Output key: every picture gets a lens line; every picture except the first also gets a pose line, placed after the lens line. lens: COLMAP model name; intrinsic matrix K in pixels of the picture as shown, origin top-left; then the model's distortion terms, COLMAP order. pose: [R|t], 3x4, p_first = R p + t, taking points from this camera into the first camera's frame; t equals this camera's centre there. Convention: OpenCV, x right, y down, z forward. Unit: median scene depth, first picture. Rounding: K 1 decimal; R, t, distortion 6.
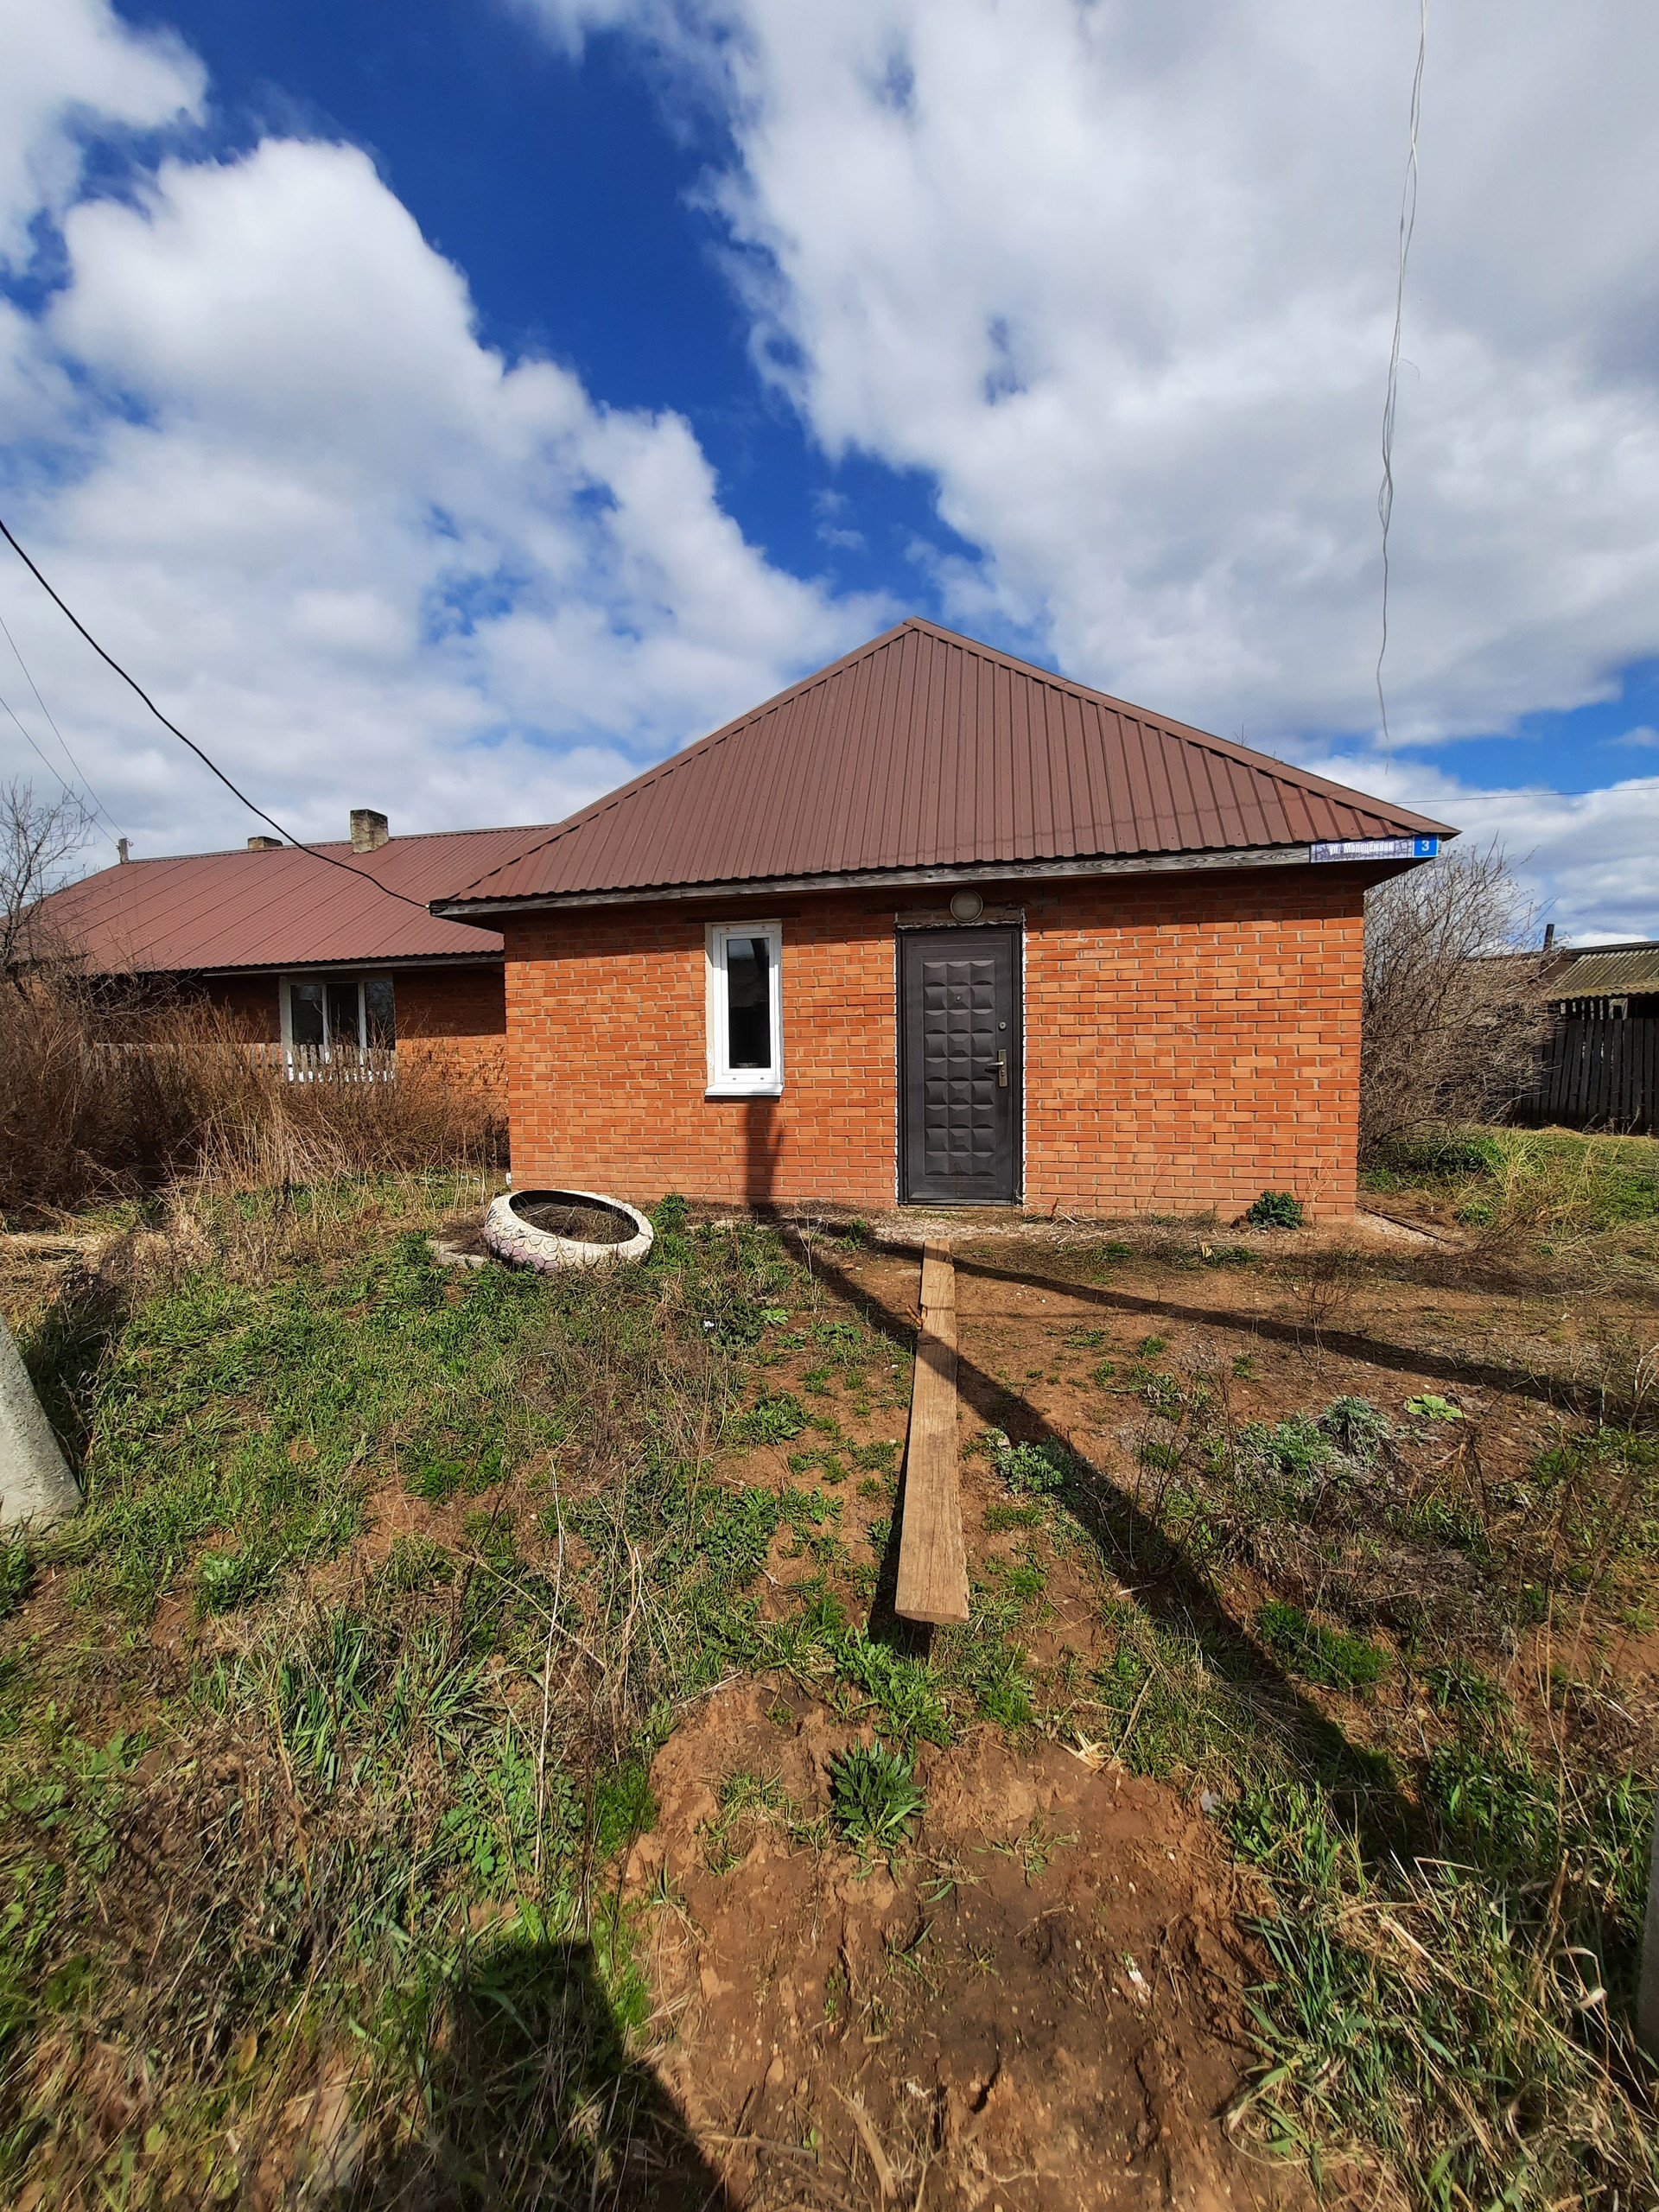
lens RADIAL K [[930.8, 0, 822.6], [0, 930.8, 1110.6], [0, 0, 1]] dist [0.000385, 0.000047]
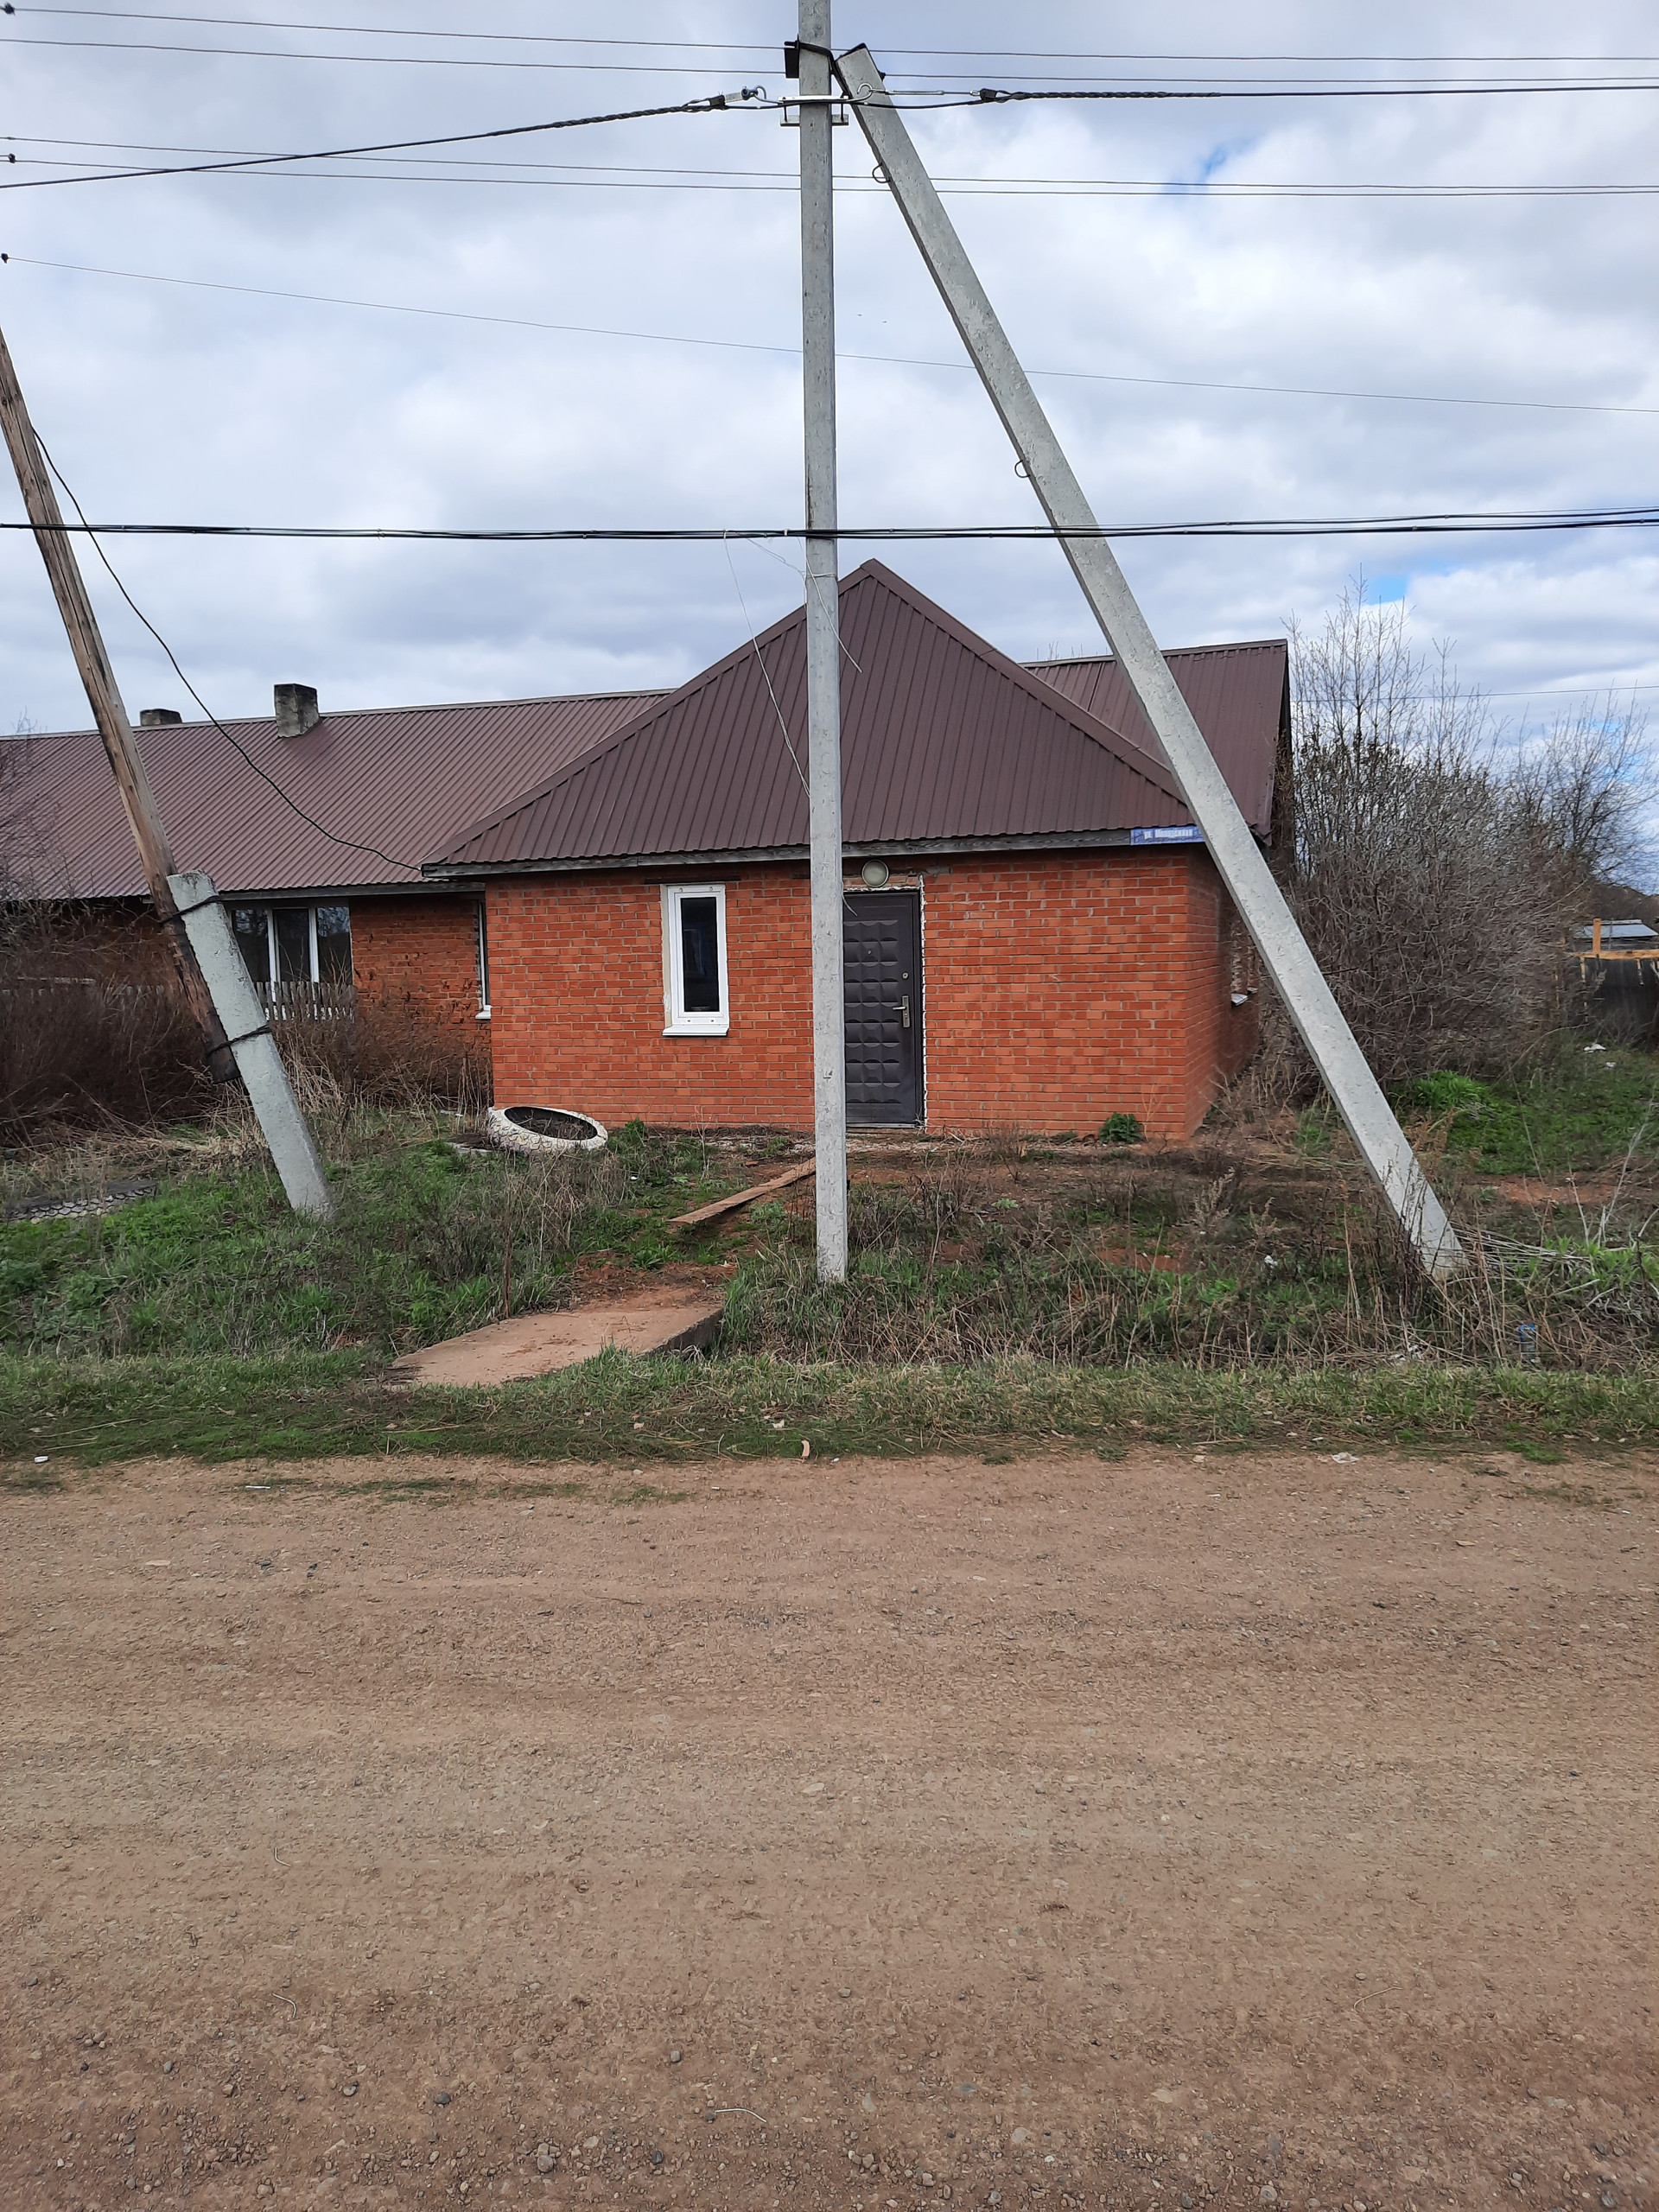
lens RADIAL K [[1781.9, 0, 834.4], [0, 1781.9, 1113.6], [0, 0, 1]] dist [0.147196, -0.001679]
pose [[0.994802, -0.000669, -0.101830, 0.329968], [0.003969, 0.999473, 0.032210, 0.010600], [0.101755, -0.032446, 0.994280, -1.249452]]
